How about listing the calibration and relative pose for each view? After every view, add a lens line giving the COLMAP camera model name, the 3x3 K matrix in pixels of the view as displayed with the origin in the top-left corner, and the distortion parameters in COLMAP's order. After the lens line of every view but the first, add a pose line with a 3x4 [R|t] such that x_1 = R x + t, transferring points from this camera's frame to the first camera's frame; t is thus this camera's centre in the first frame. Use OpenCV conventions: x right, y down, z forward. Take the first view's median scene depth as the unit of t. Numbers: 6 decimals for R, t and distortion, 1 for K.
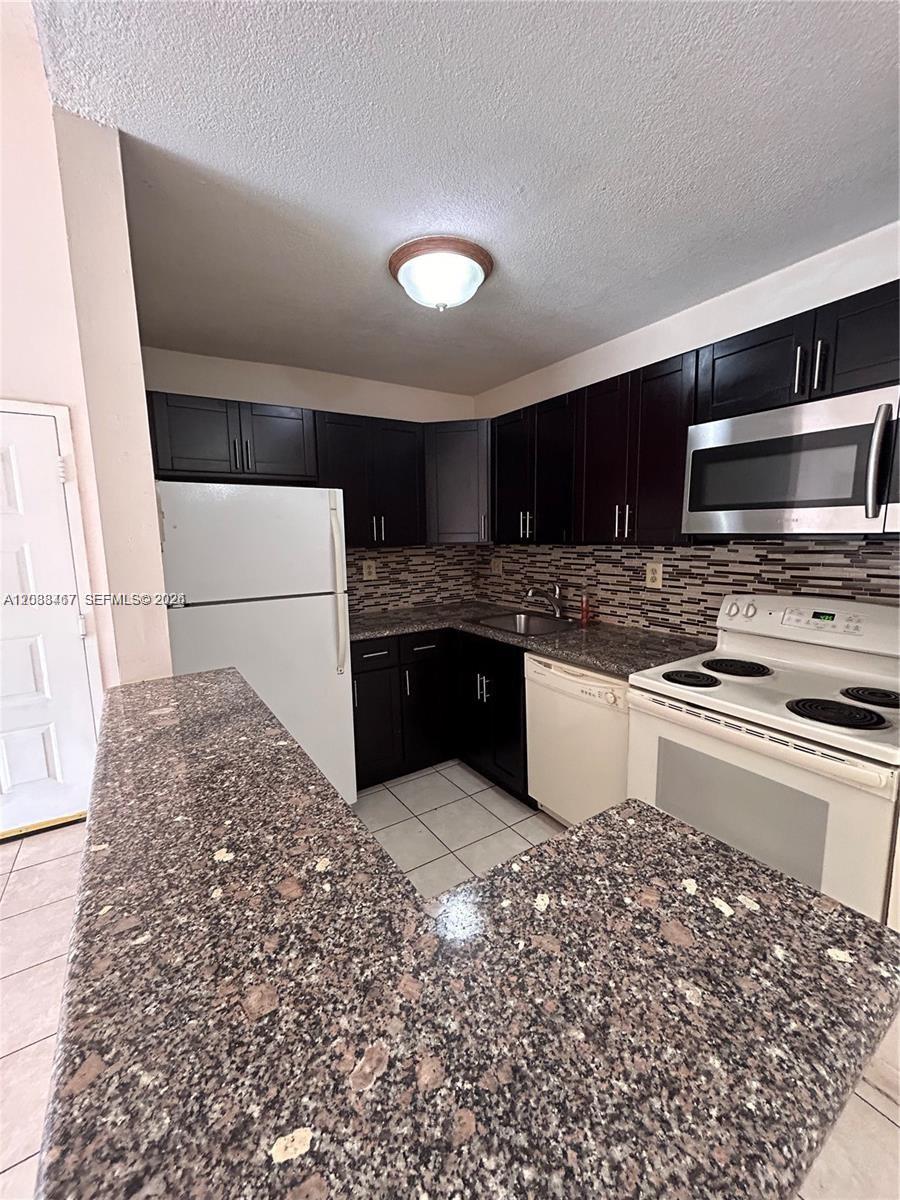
lens RADIAL K [[482.5, 0, 451.0], [0, 482.5, 600.5], [0, 0, 1]] dist [-0.000461, 0.000142]
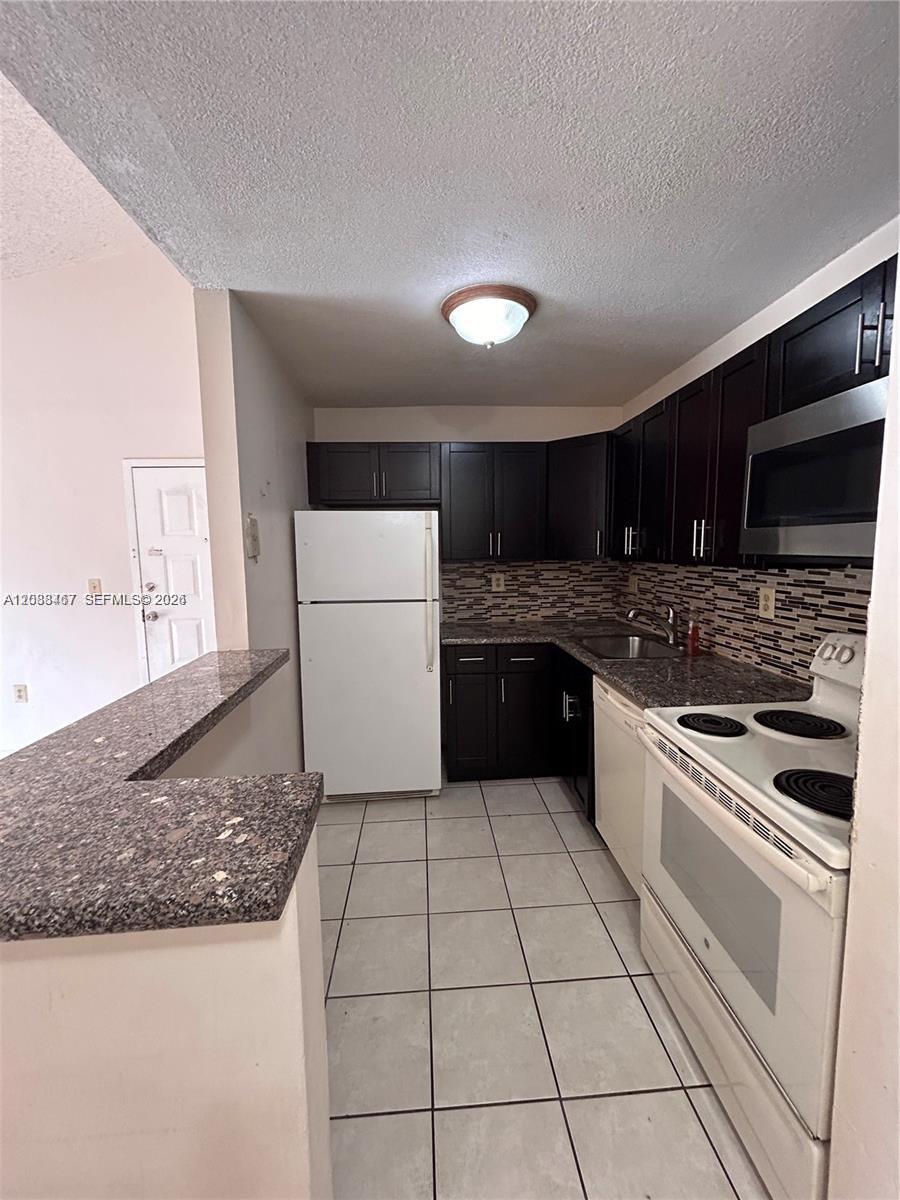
lens RADIAL K [[482.5, 0, 449.0], [0, 482.5, 599.8], [0, 0, 1]] dist [-0.000461, 0.000142]
pose [[0.871201, 0.059231, -0.487341, 0.354375], [-0.071491, 0.997420, -0.006575, -0.013262], [0.485694, 0.040569, 0.873187, 0.017661]]
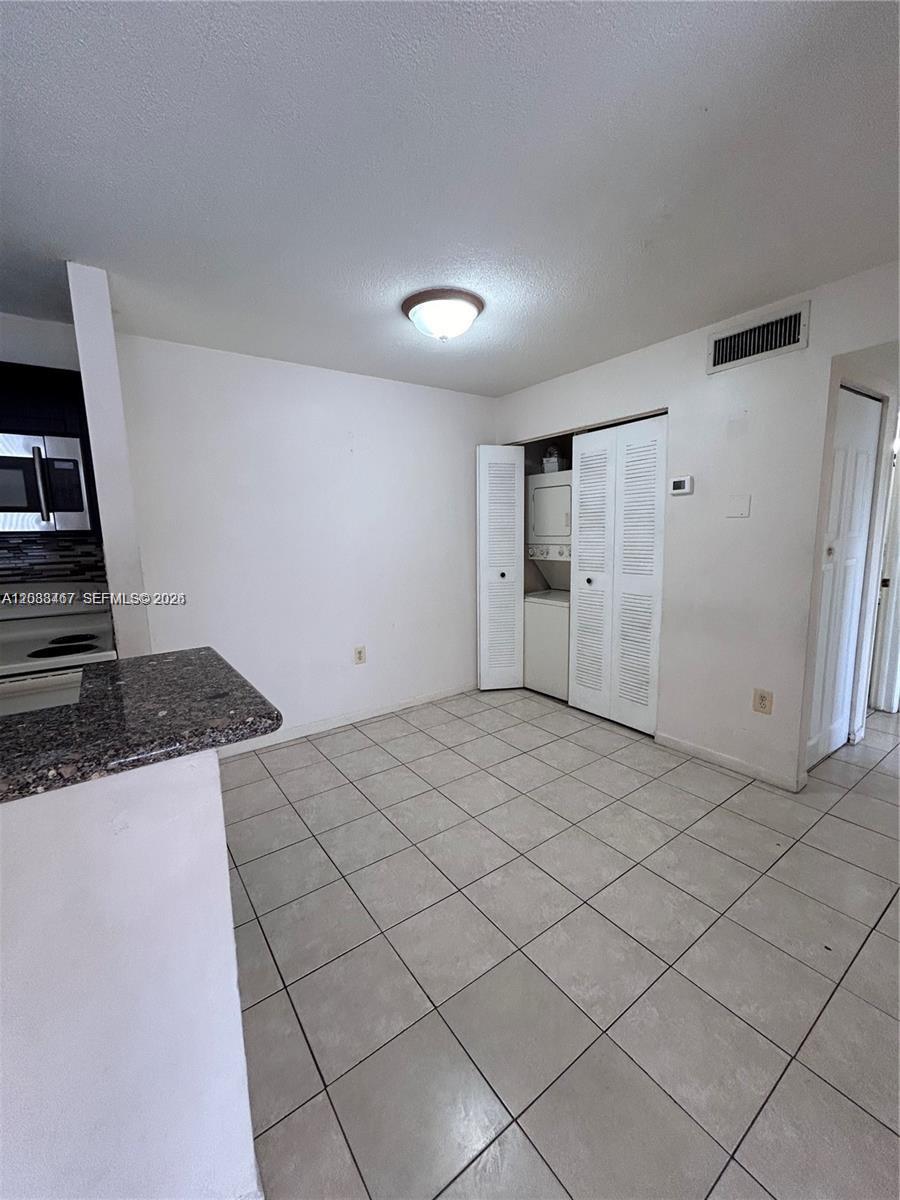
lens RADIAL K [[482.5, 0, 452.6], [0, 482.5, 599.7], [0, 0, 1]] dist [-0.000461, 0.000142]
pose [[-0.046397, -0.126015, 0.990943, -0.414907], [0.162084, 0.977916, 0.131947, 0.044705], [-0.985686, 0.166738, -0.024948, -0.101050]]
